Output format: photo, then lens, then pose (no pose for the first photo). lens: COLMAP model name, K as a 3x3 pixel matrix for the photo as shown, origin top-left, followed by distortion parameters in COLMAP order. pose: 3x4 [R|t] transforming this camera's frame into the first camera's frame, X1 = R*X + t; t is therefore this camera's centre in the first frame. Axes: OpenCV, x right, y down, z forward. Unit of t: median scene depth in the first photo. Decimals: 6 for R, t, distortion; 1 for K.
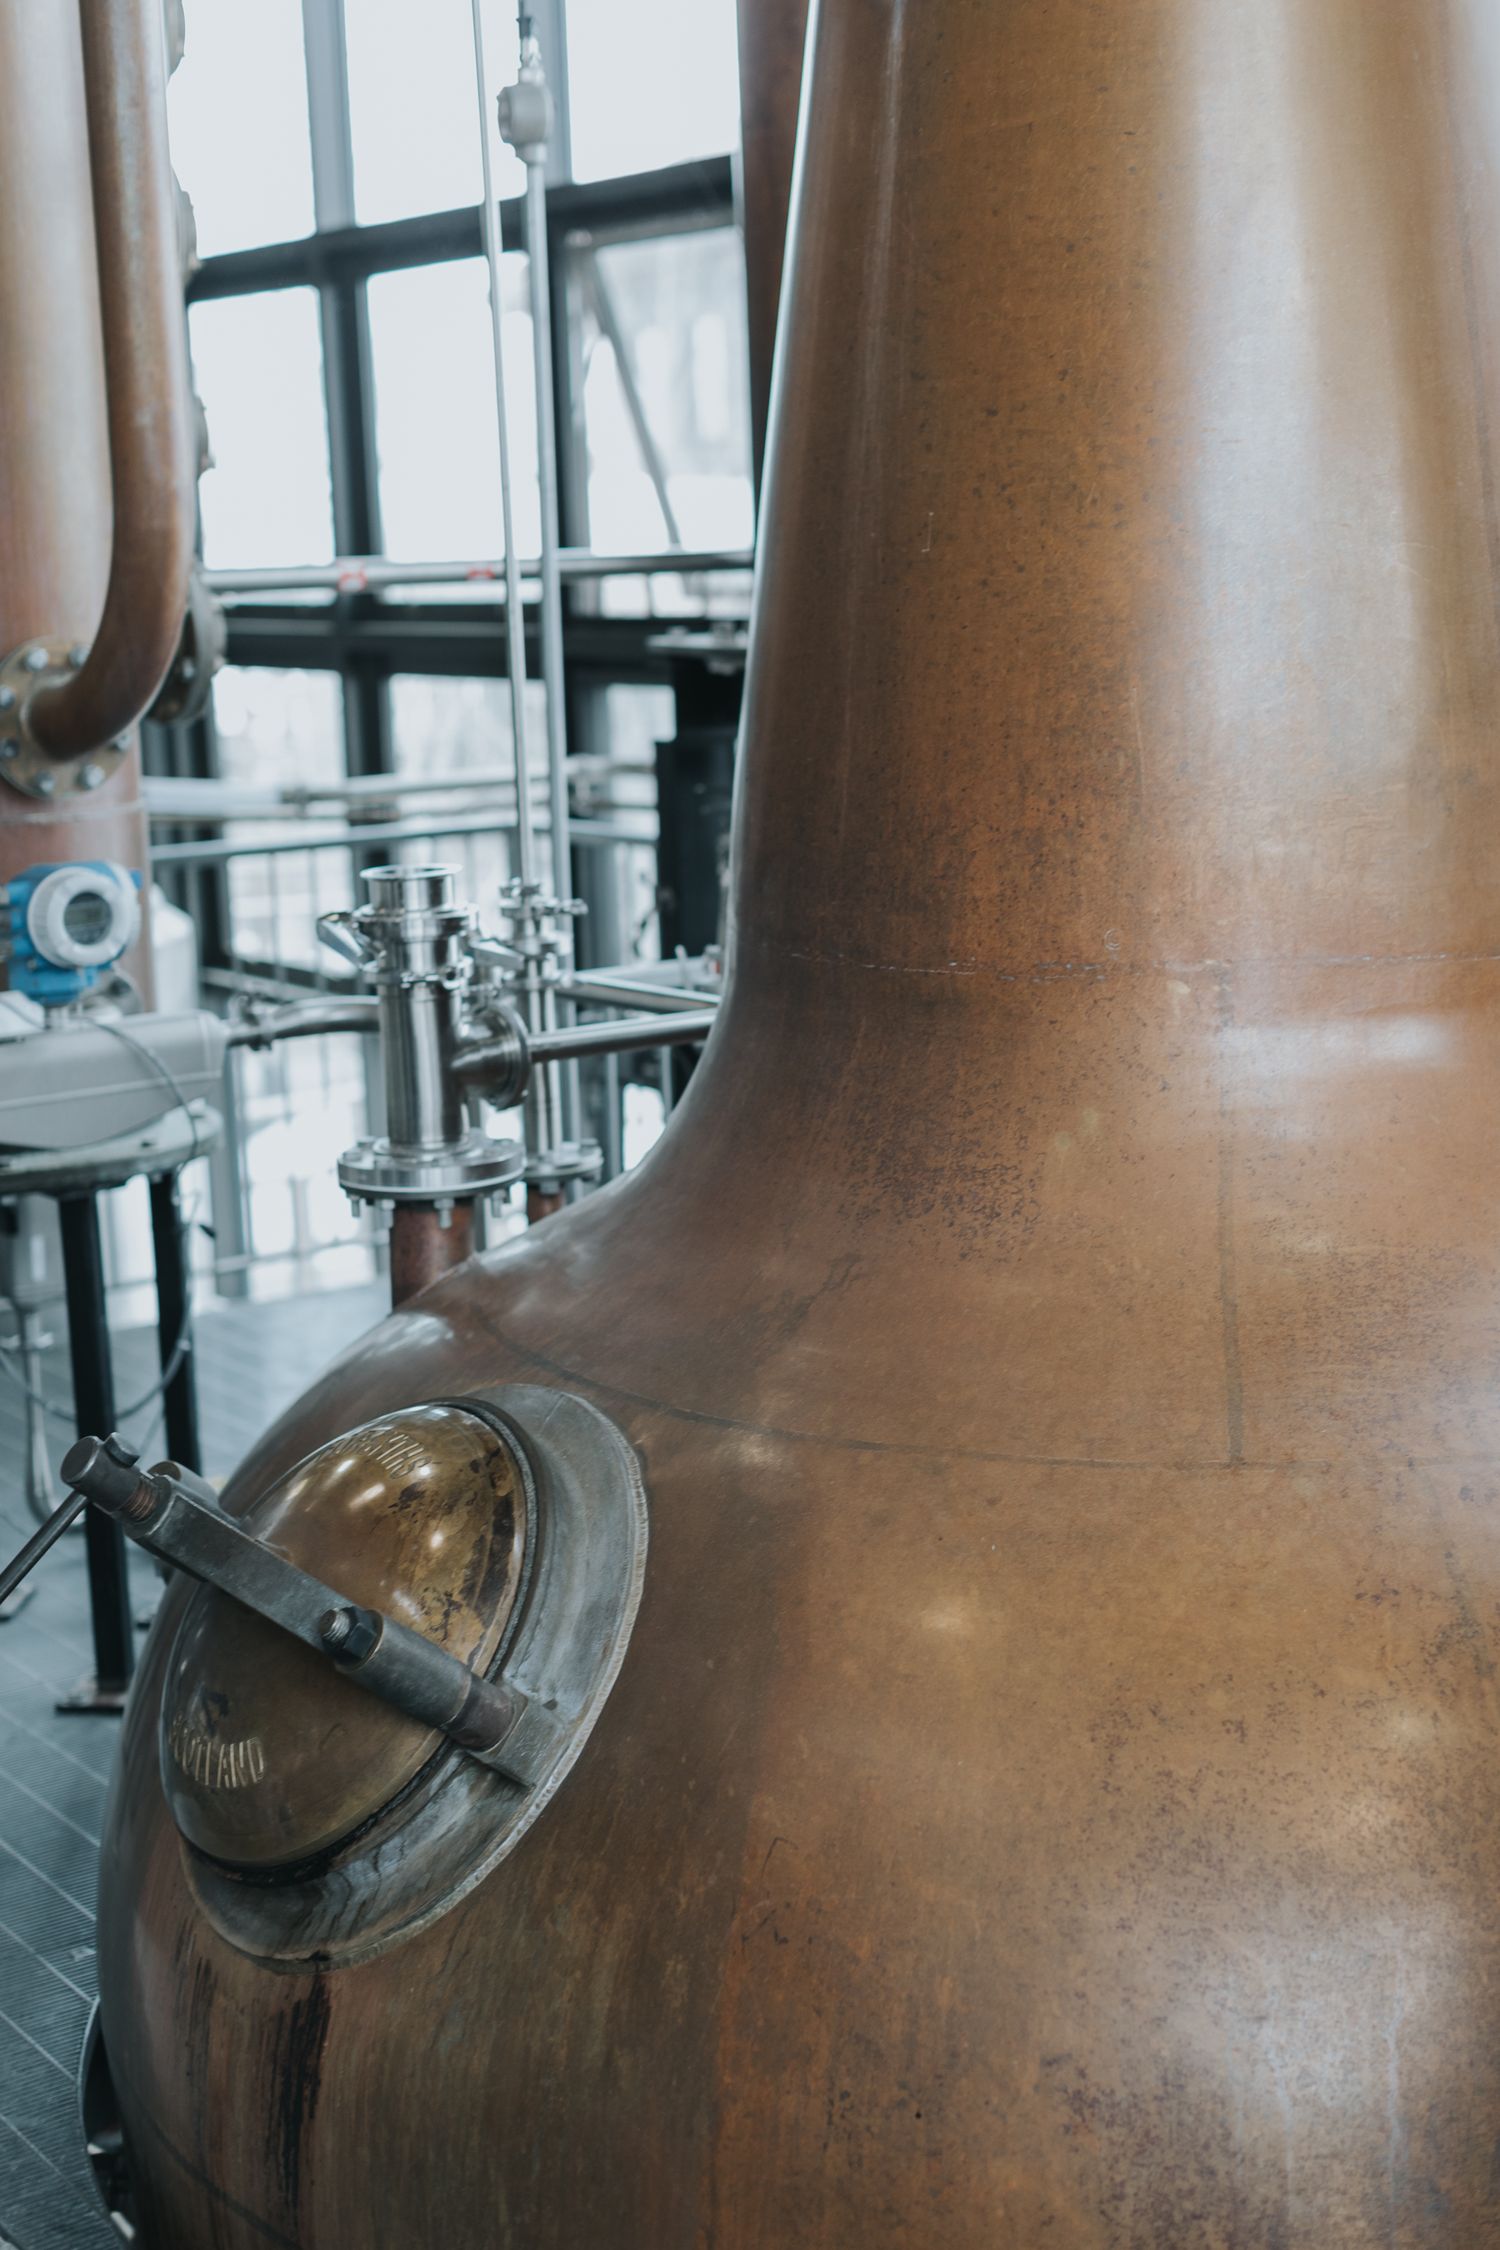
lens RADIAL K [[3182.5, 0, 750.0], [0, 3182.5, 1125.0], [0, 0, 1]] dist [0.000844, 0.045169]
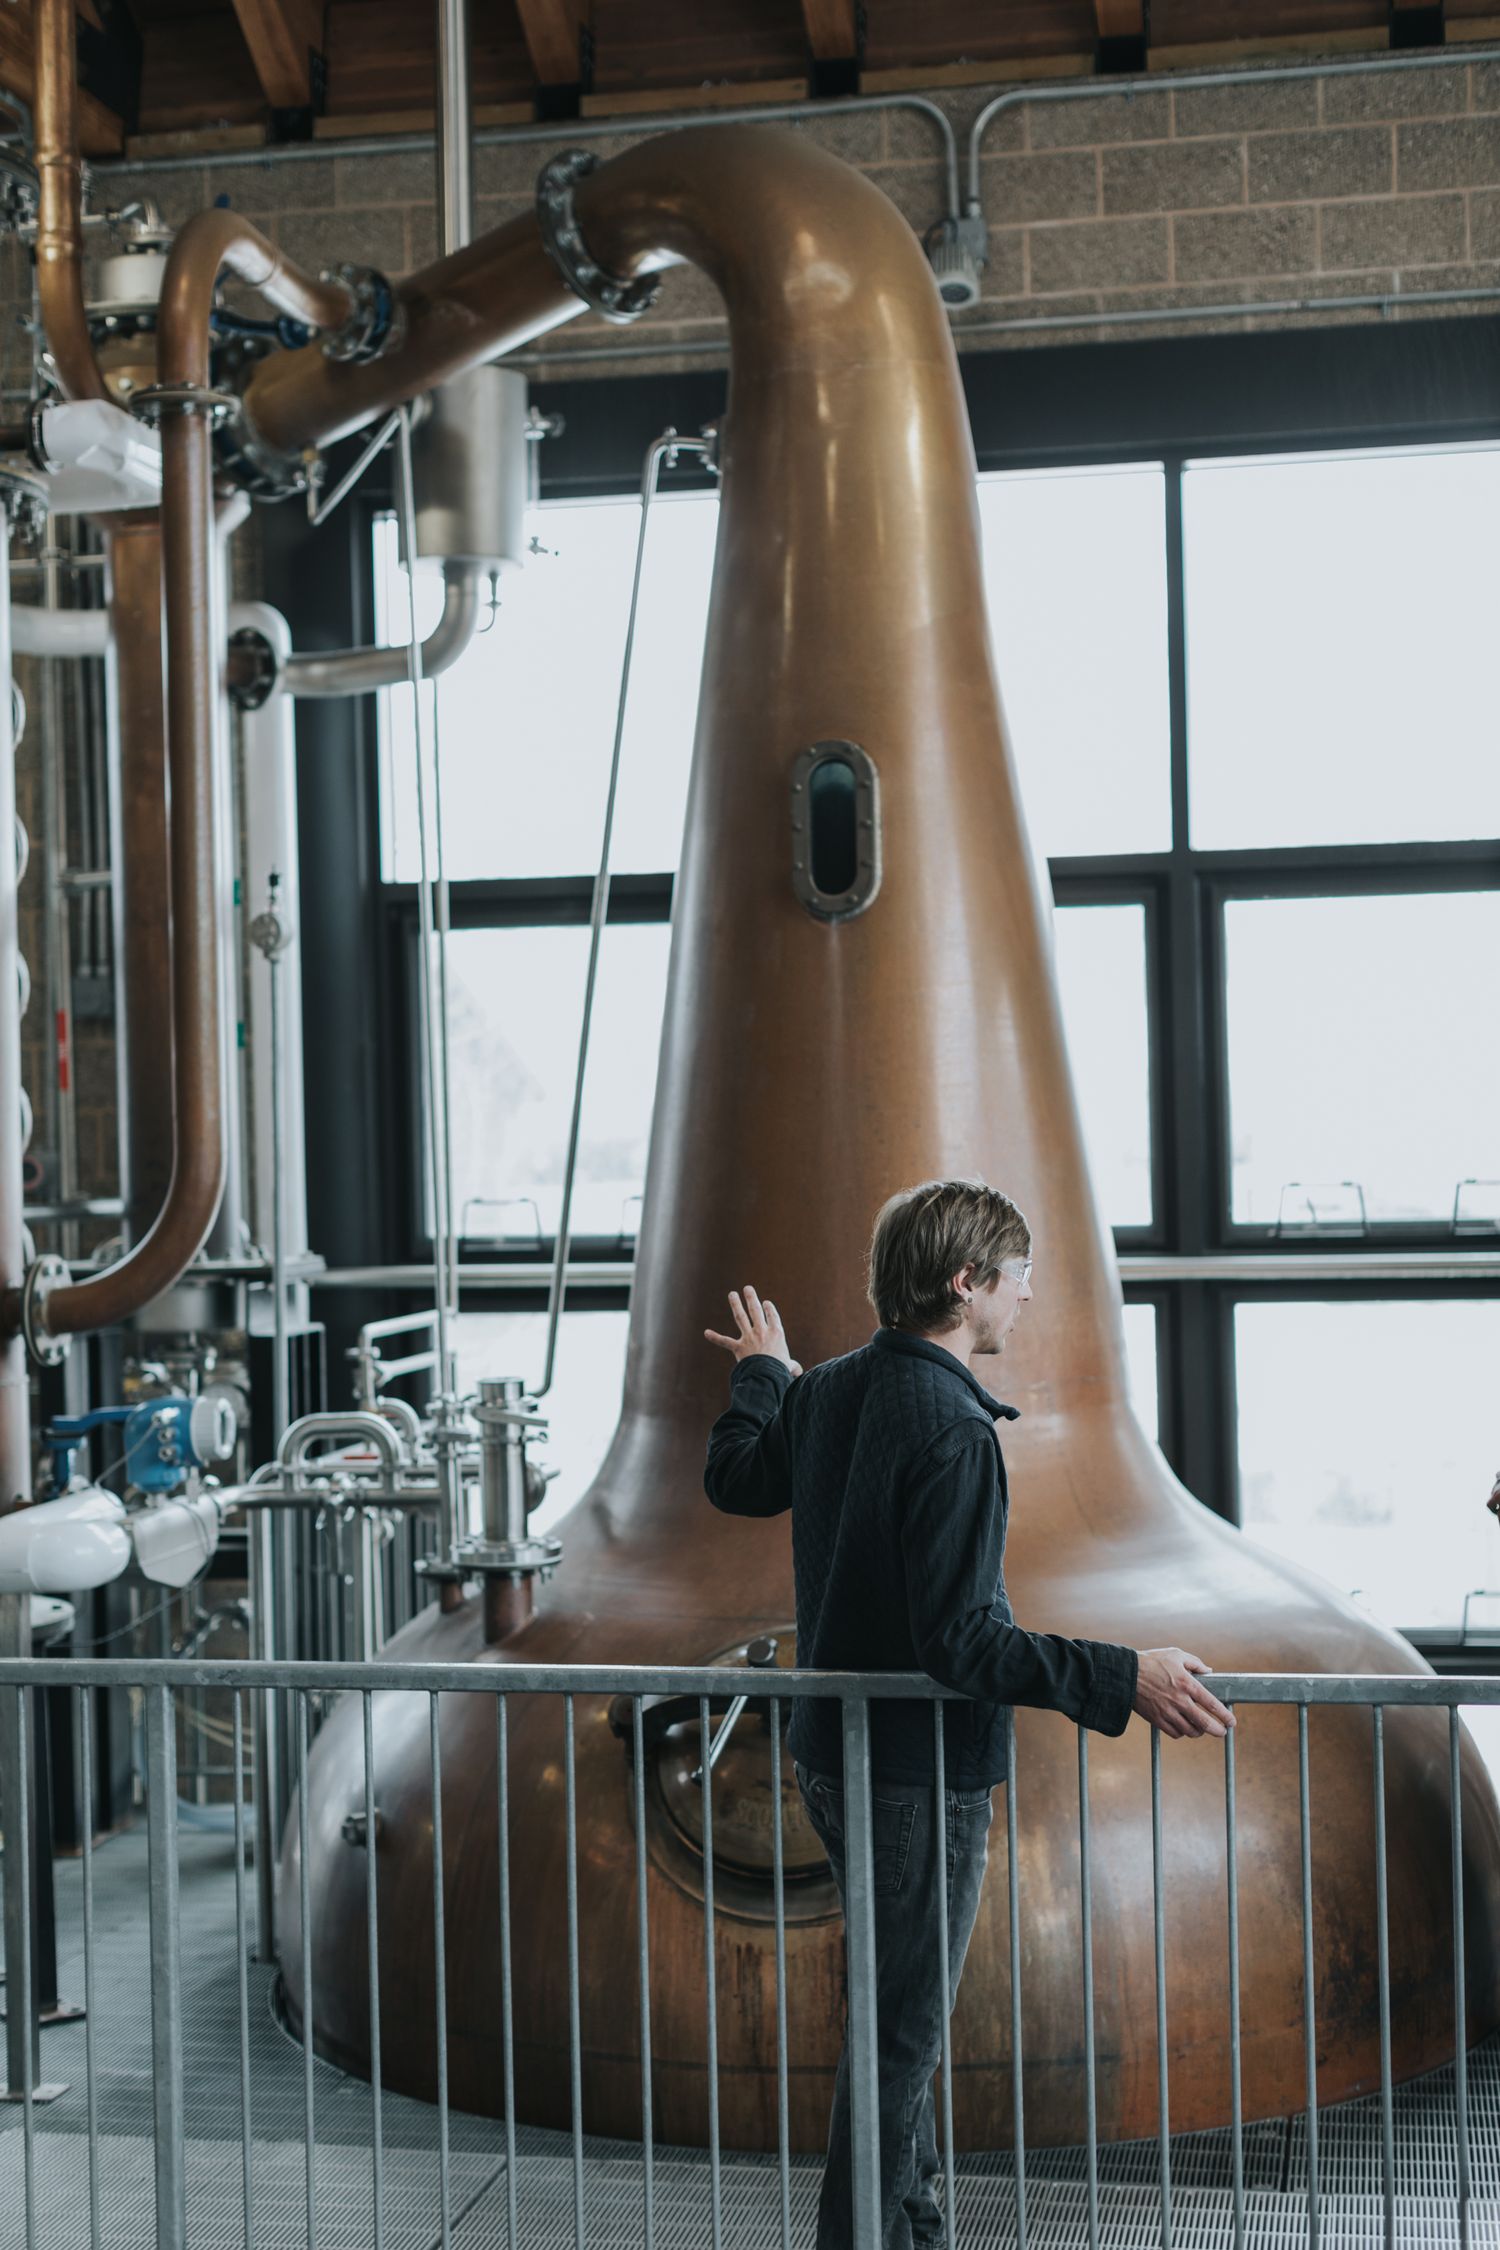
lens RADIAL K [[3182.5, 0, 750.0], [0, 3182.5, 1125.0], [0, 0, 1]] dist [0.000844, 0.045169]
pose [[0.730832, 0.021727, 0.682212, -1.429177], [0.122442, 0.979107, -0.162352, 0.099041], [-0.671485, 0.202183, 0.712902, -0.401012]]
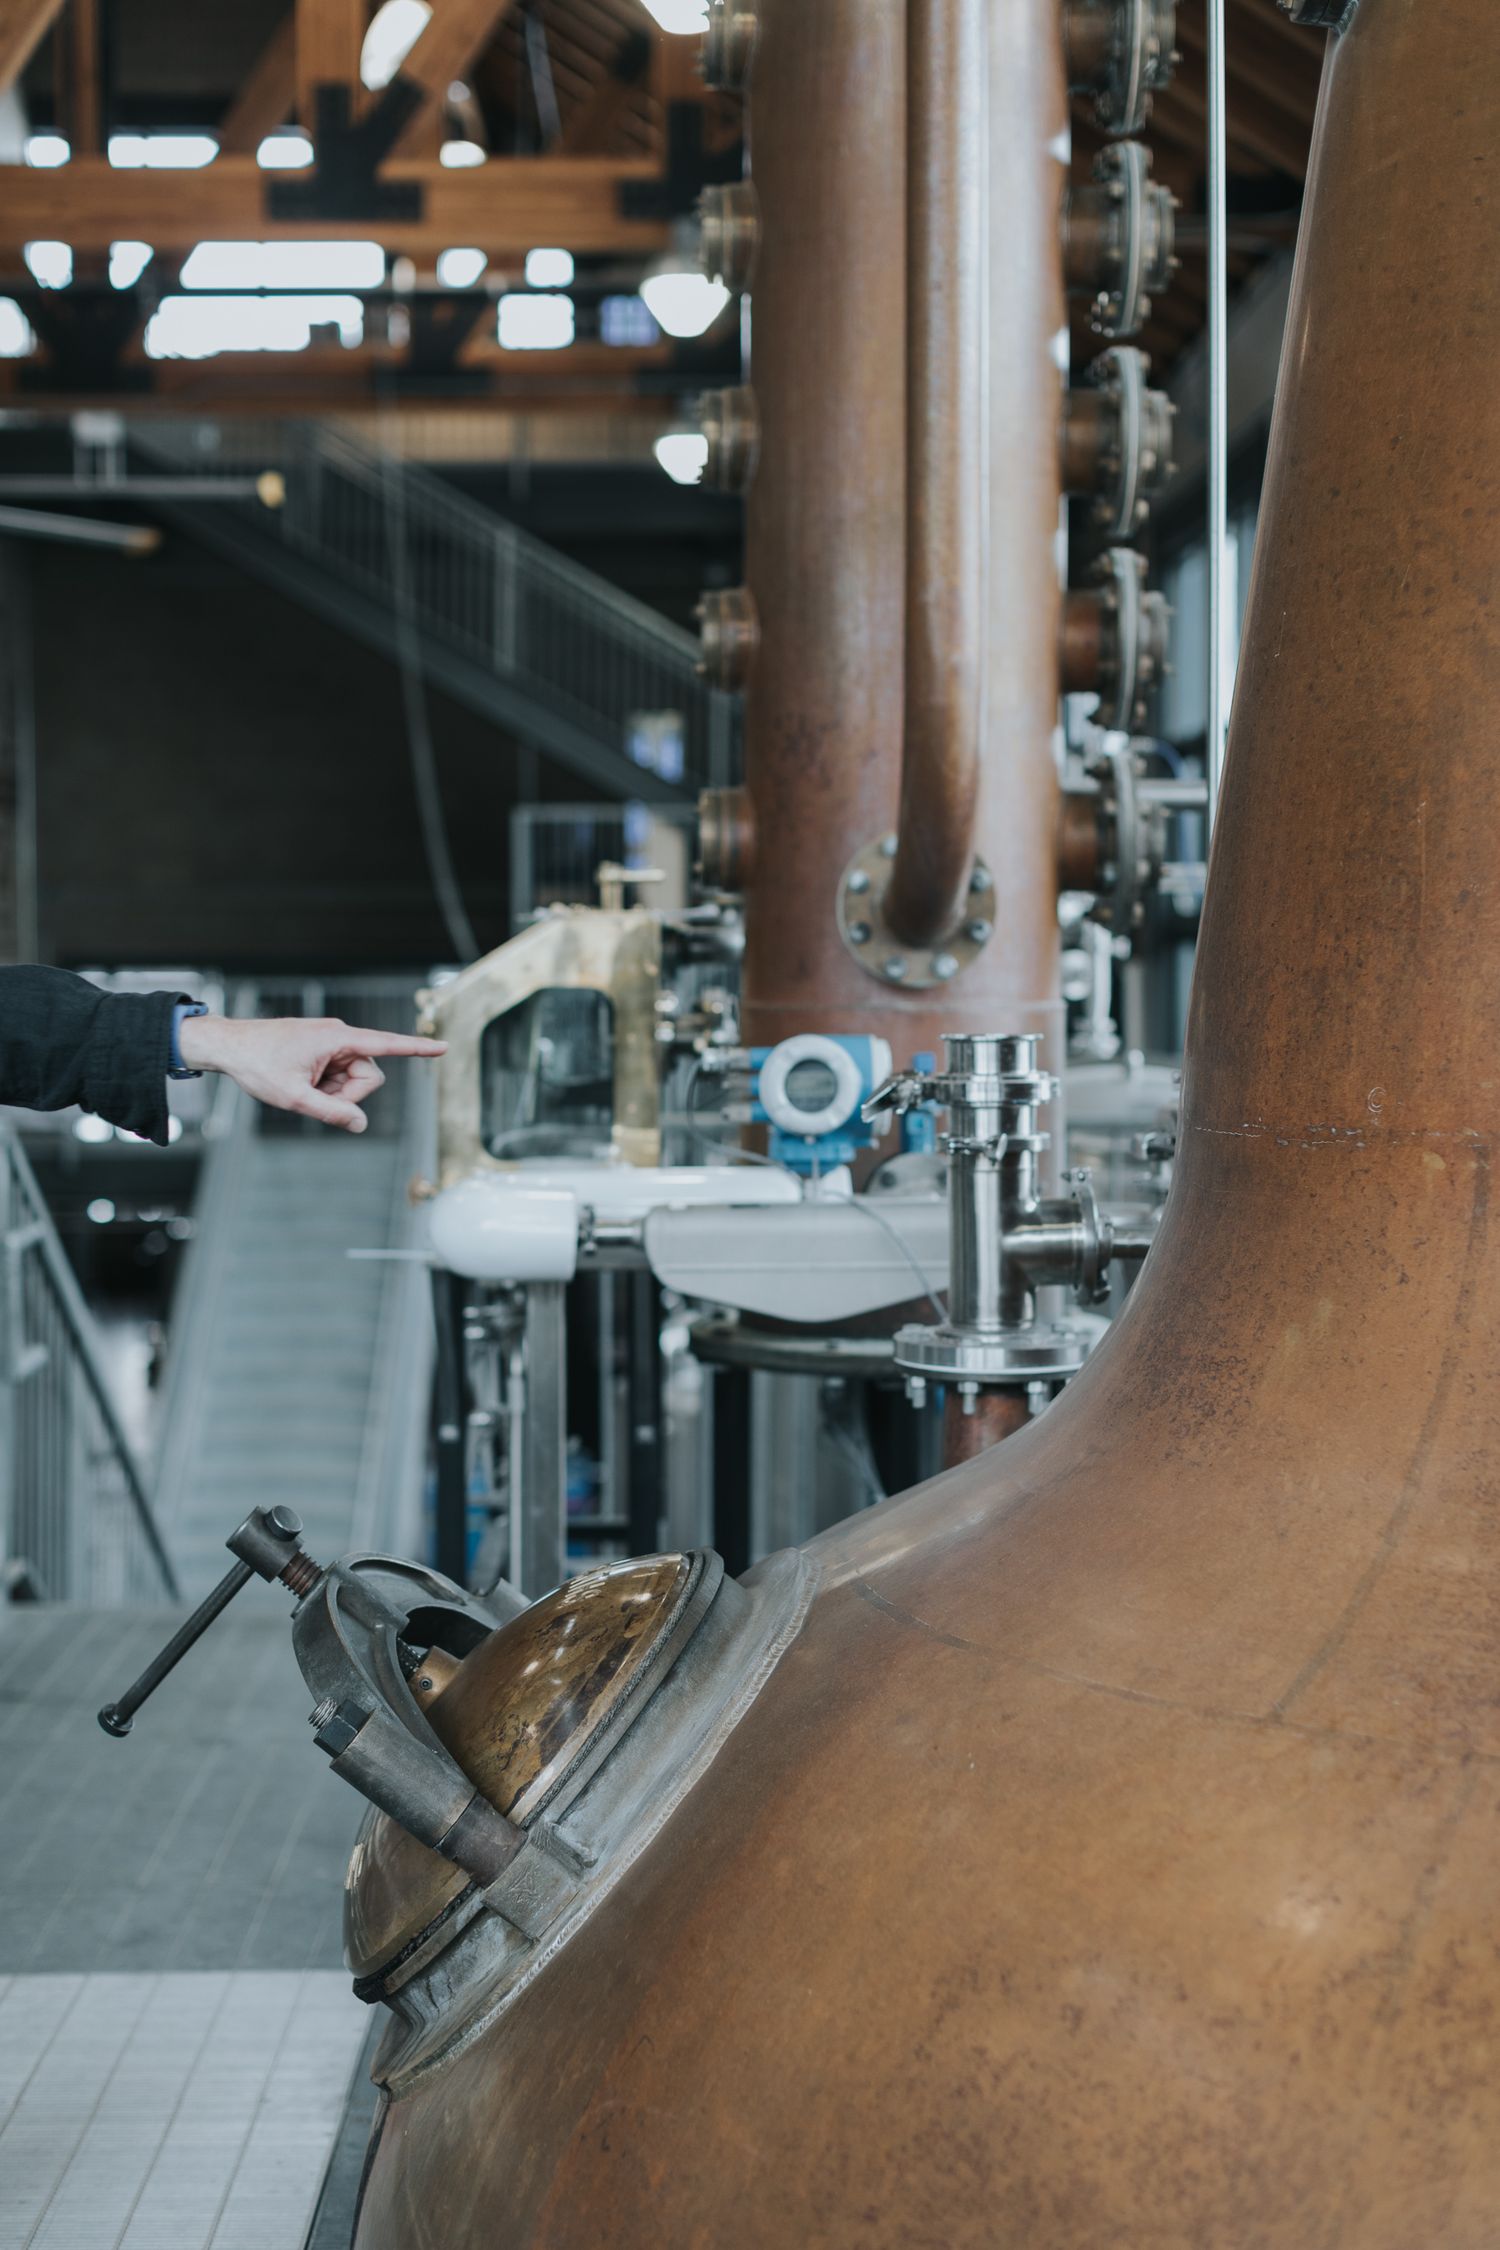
lens RADIAL K [[3236.2, 0, 750.0], [0, 3236.2, 1125.0], [0, 0, 1]] dist [0.009831, 0.018357]
pose [[0.816869, 0.064560, -0.573199, 0.467737], [-0.128724, 0.989060, -0.072046, 0.030404], [0.562277, 0.132637, 0.816243, 0.217223]]
